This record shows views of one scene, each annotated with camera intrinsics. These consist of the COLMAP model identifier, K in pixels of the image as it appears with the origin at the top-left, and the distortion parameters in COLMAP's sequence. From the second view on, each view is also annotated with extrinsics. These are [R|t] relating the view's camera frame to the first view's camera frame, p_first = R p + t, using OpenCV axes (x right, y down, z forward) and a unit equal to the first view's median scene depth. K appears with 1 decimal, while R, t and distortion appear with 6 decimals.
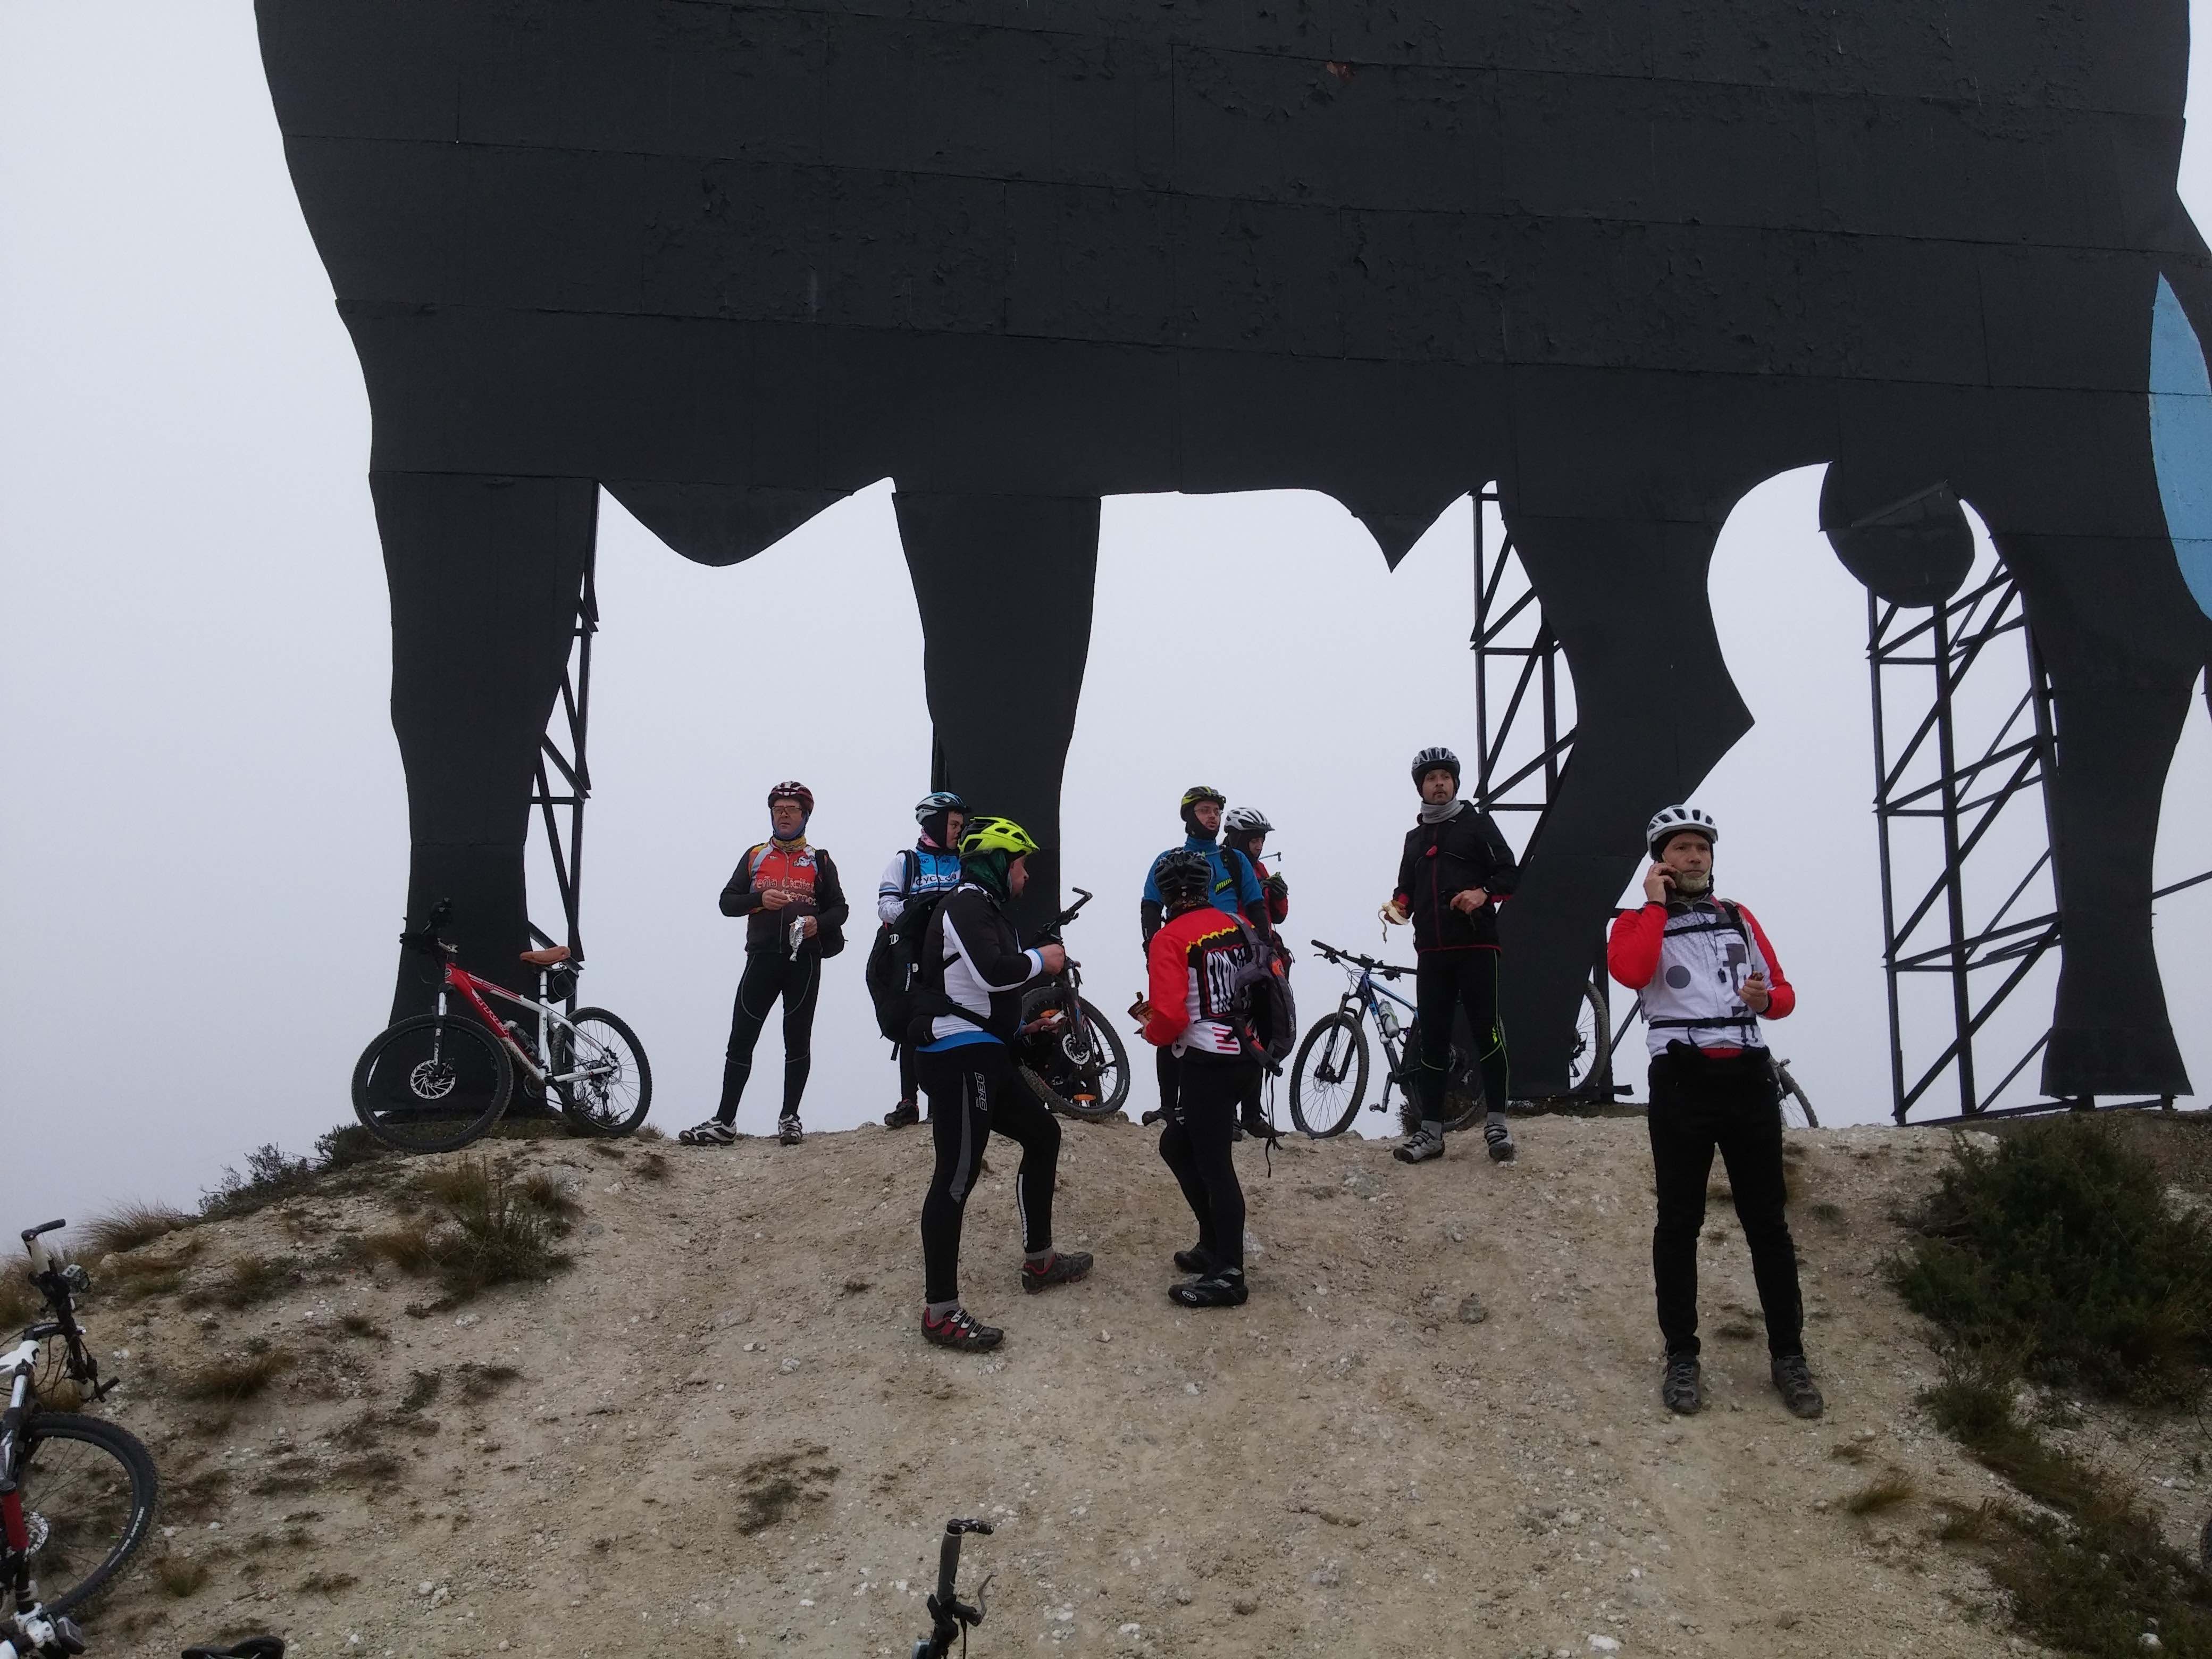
lens RADIAL K [[1827.5, 0, 1137.4], [0, 1827.5, 844.1], [0, 0, 1]] dist [0.095045, -0.103158]
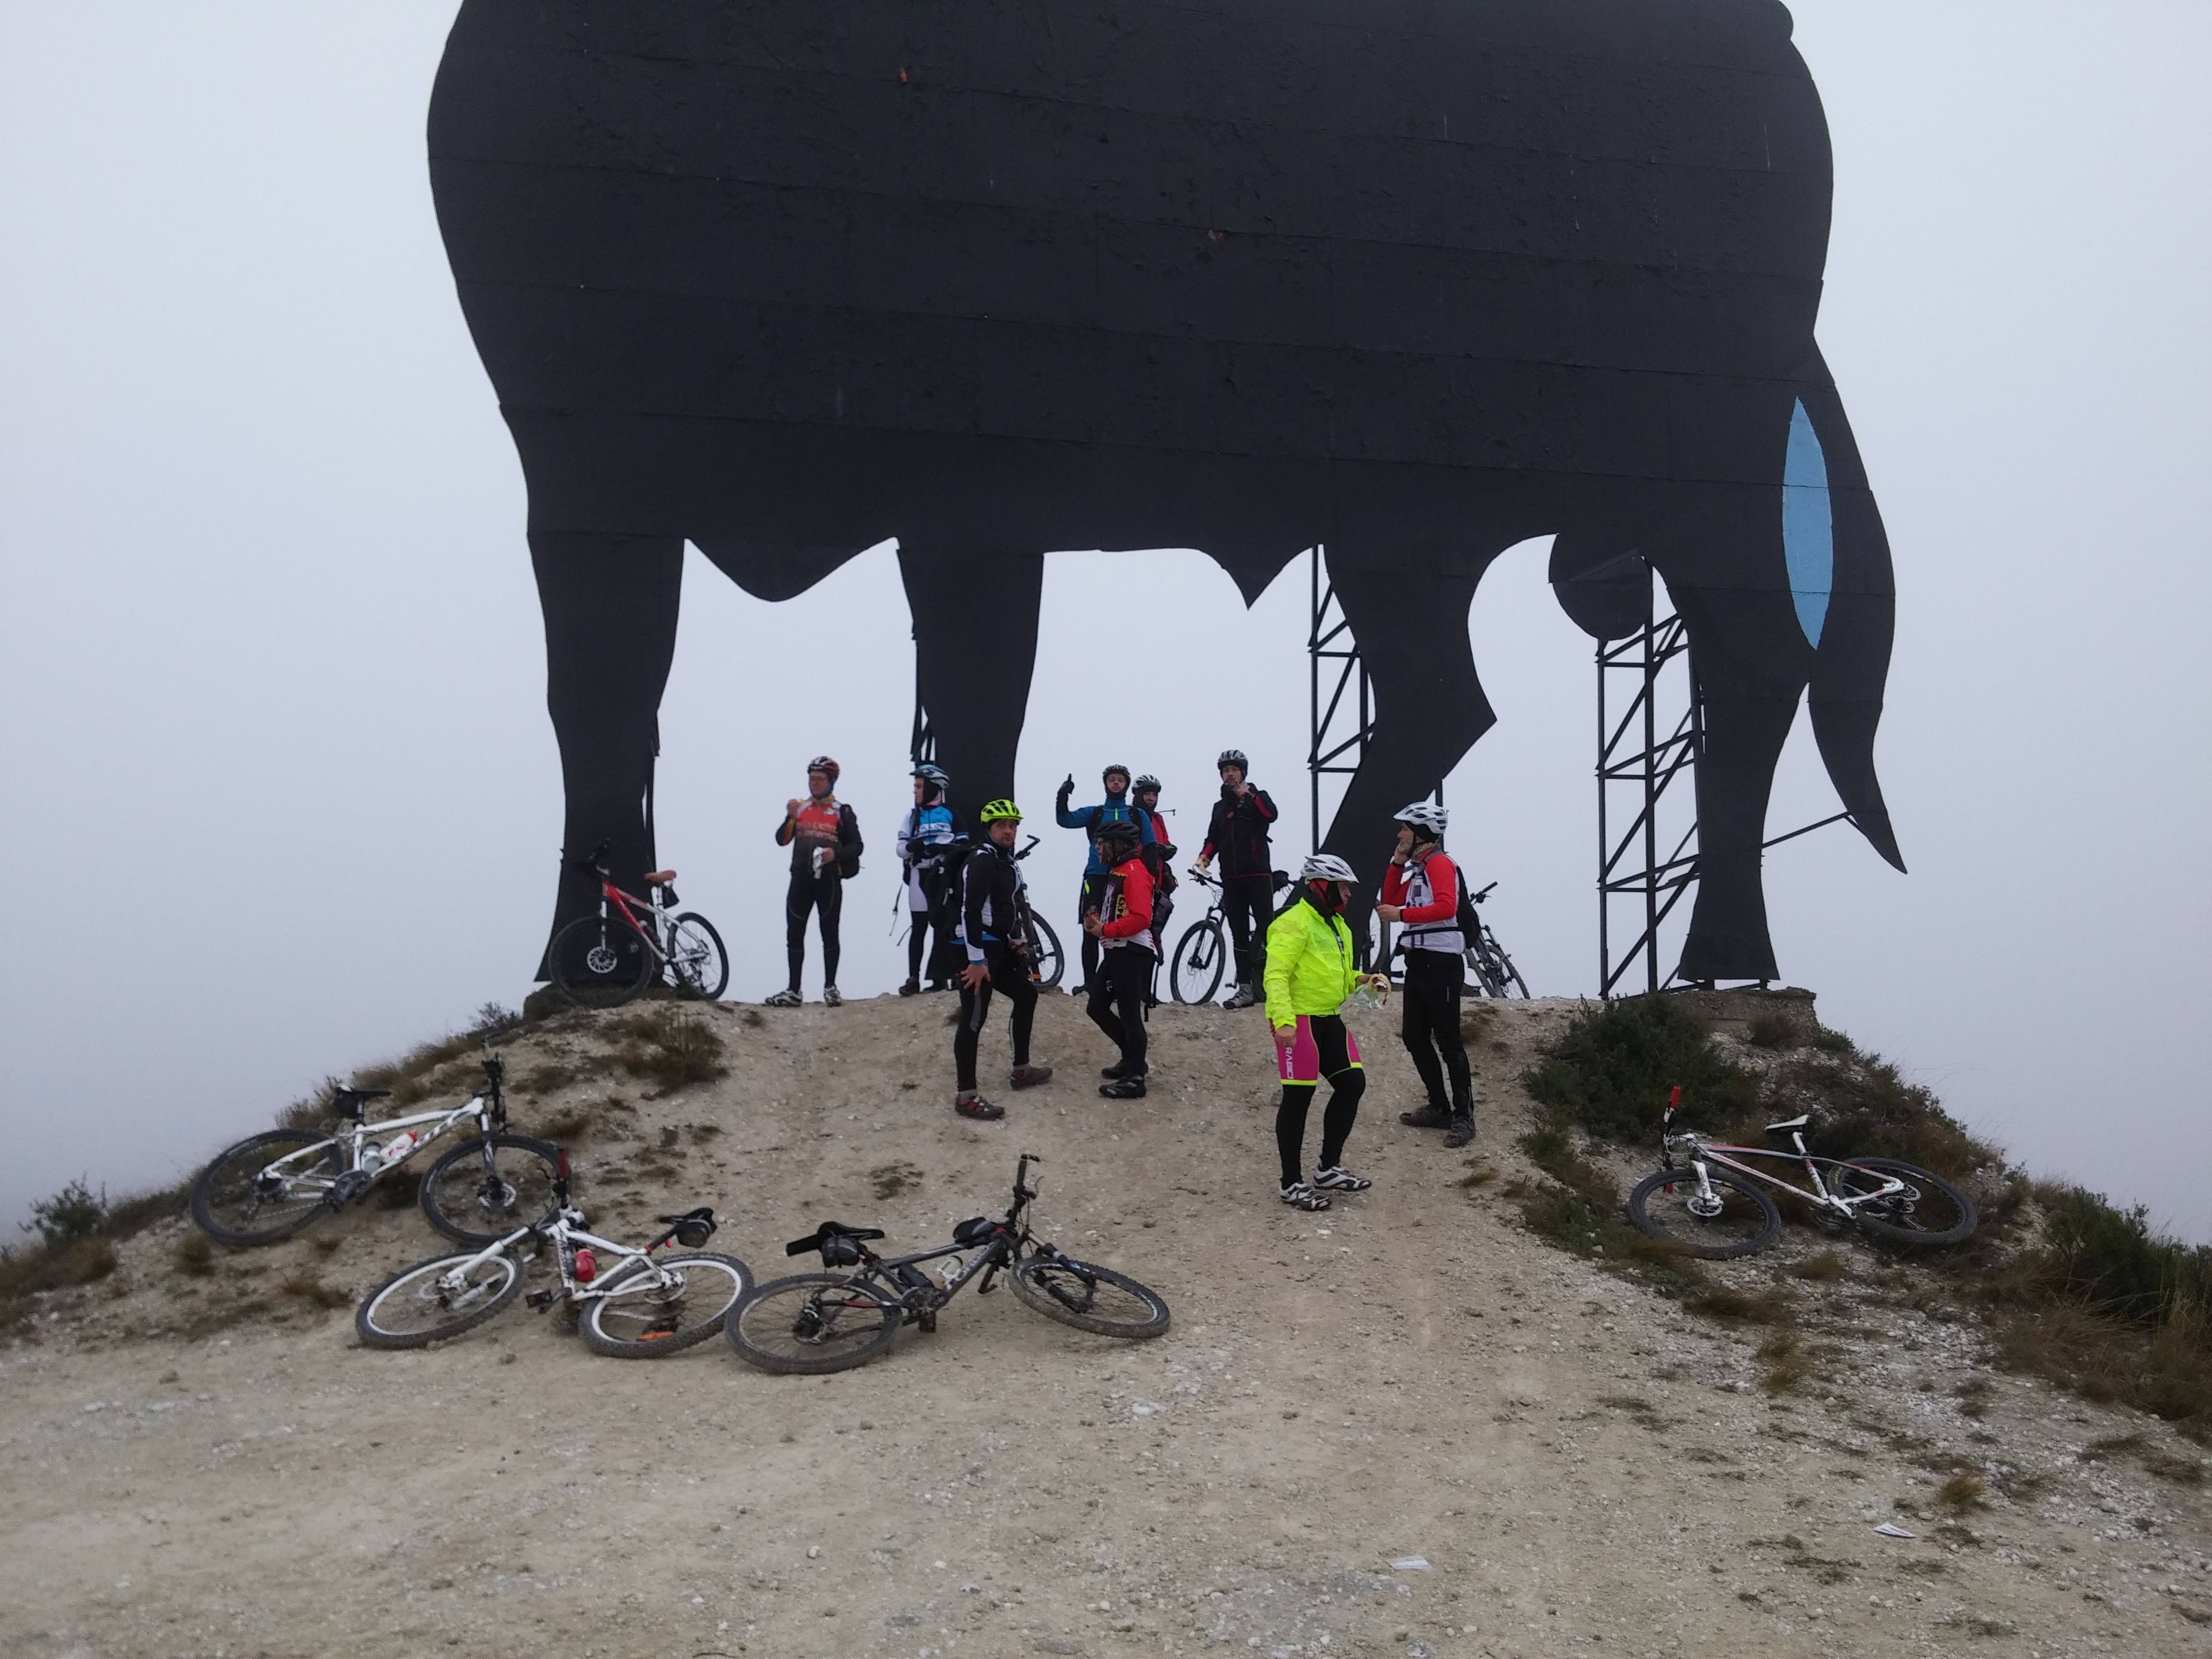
lens RADIAL K [[1827.5, 0, 1137.4], [0, 1827.5, 844.1], [0, 0, 1]] dist [0.095045, -0.103158]
pose [[0.997575, 0.011969, 0.068560, -0.056987], [-0.015798, 0.998329, 0.055582, -0.062312], [-0.067780, -0.056530, 0.996097, -0.566333]]
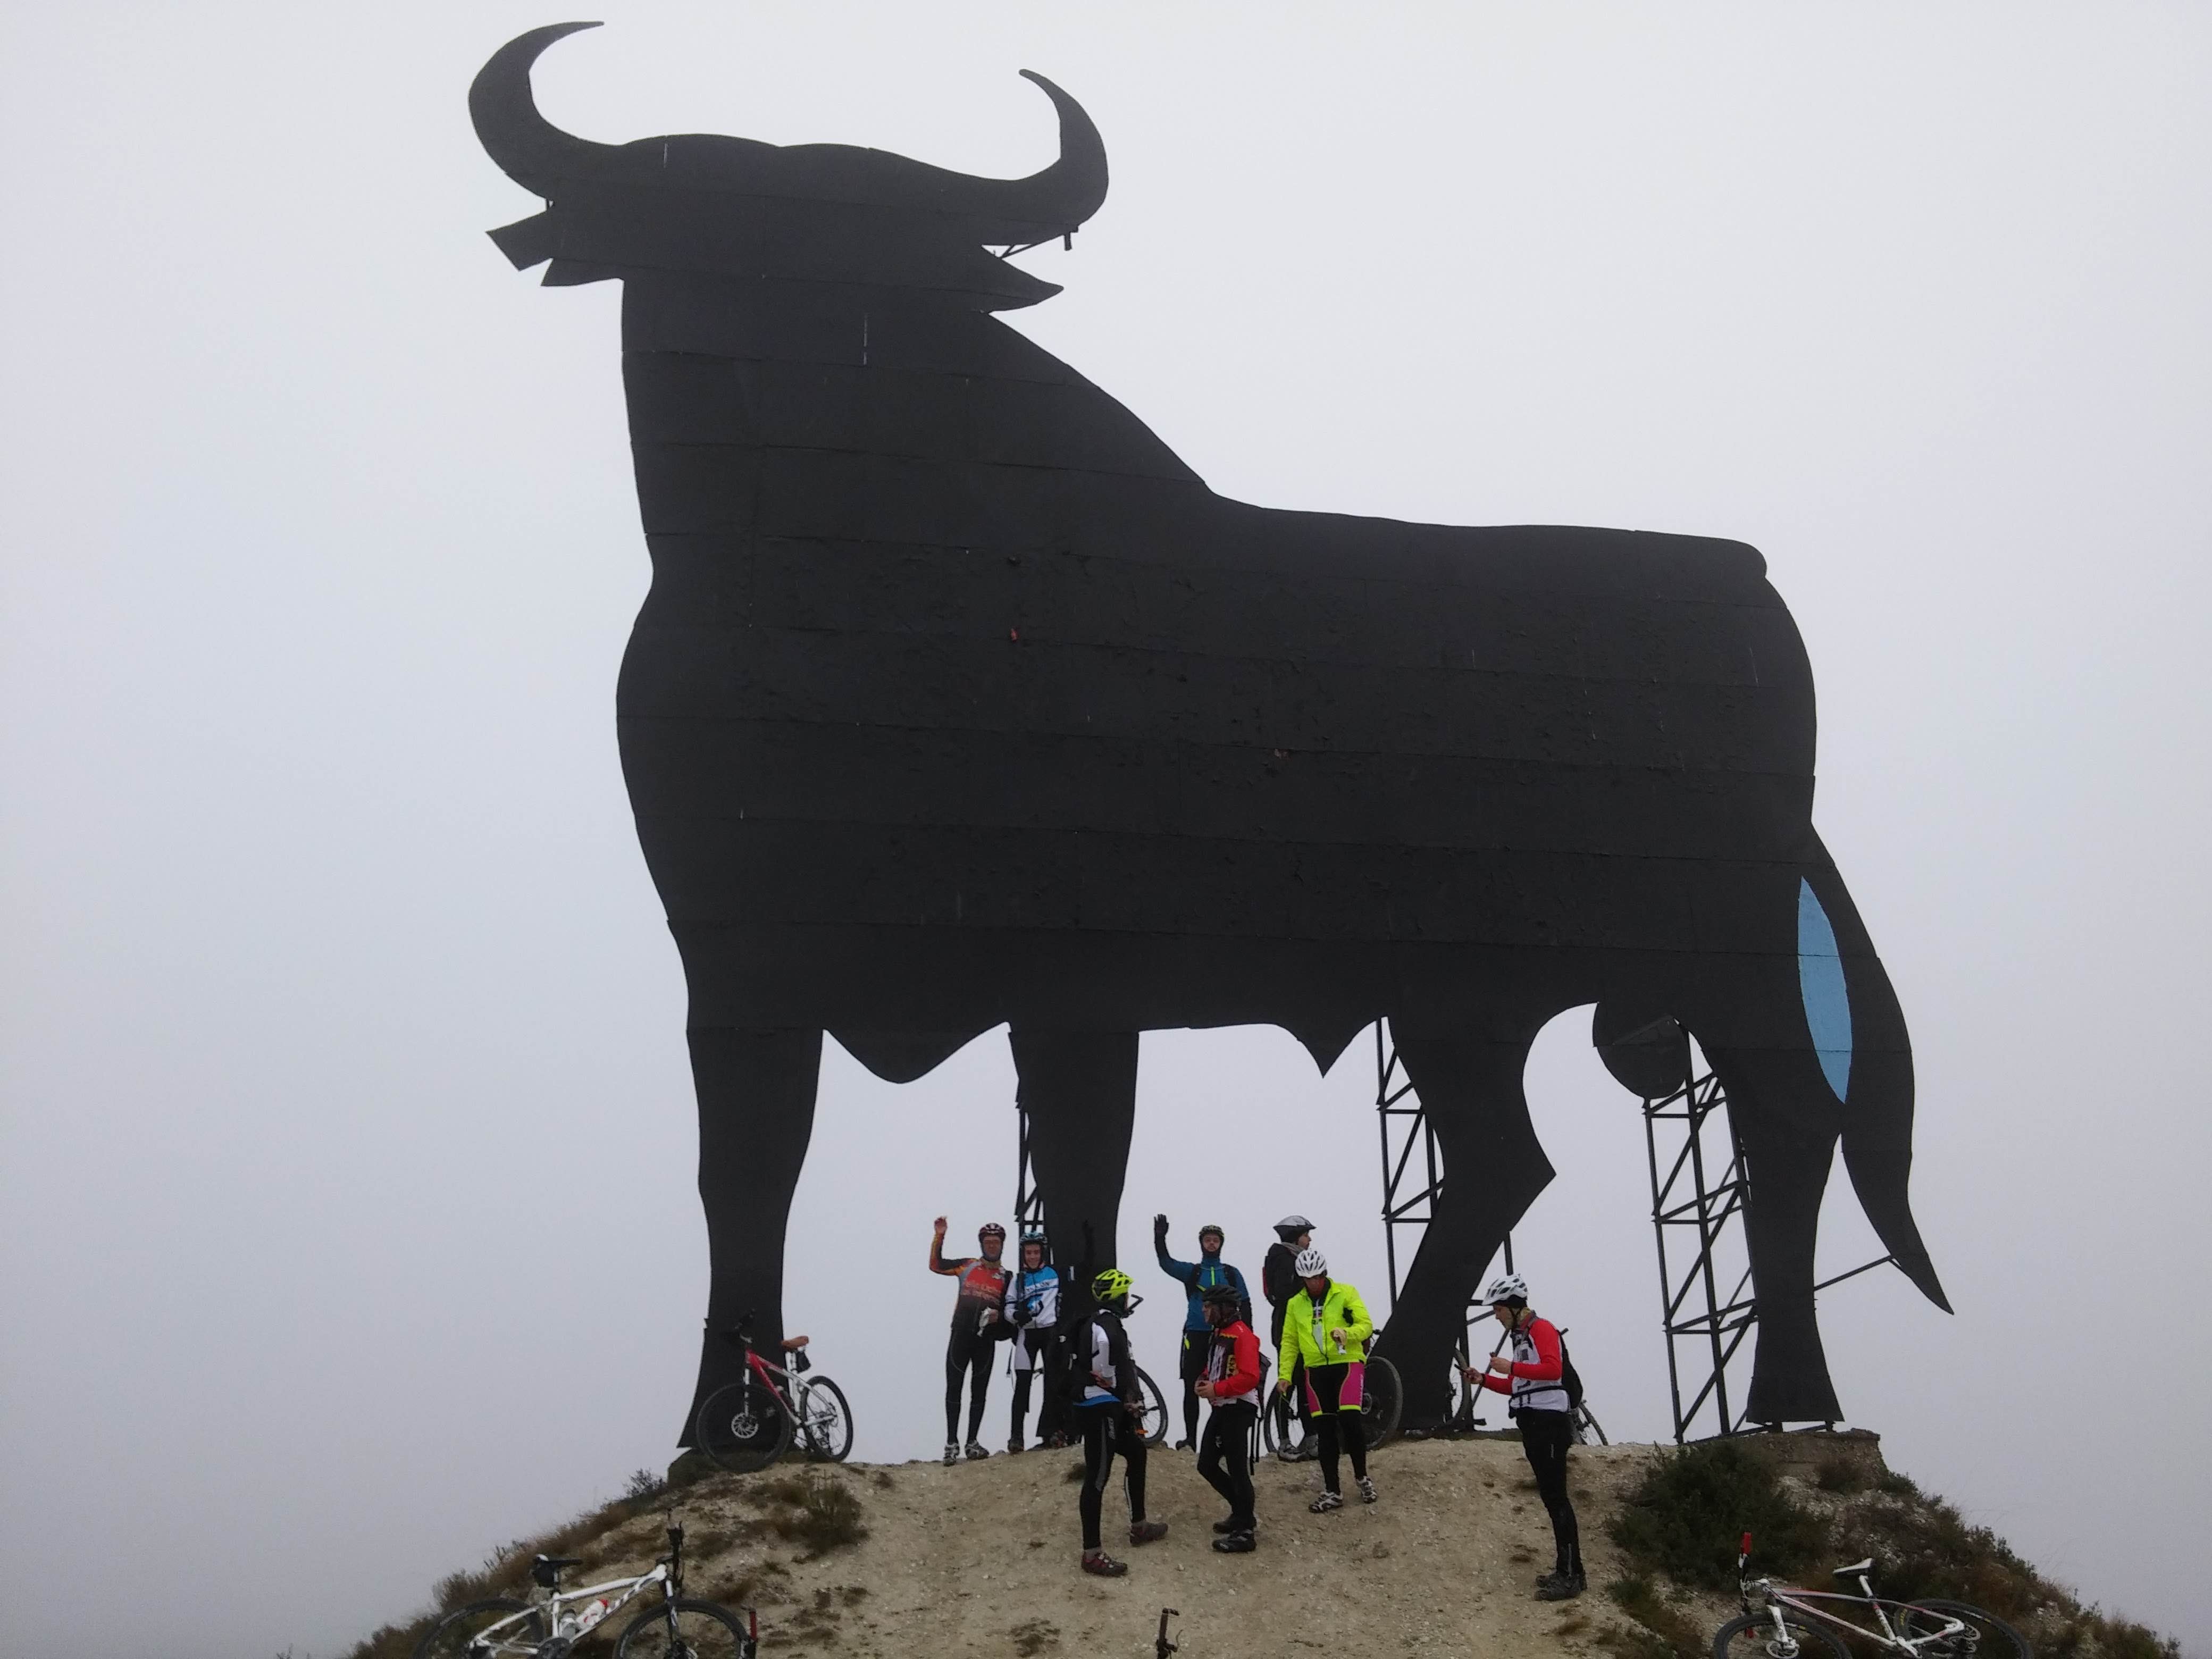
lens RADIAL K [[1831.2, 0, 1163.0], [0, 1831.2, 857.1], [0, 0, 1]] dist [0.091039, -0.106373]
pose [[0.998506, 0.003004, 0.054560, -0.115976], [0.006008, 0.986398, -0.164263, -0.106405], [-0.054312, 0.164345, 0.984907, -0.779355]]
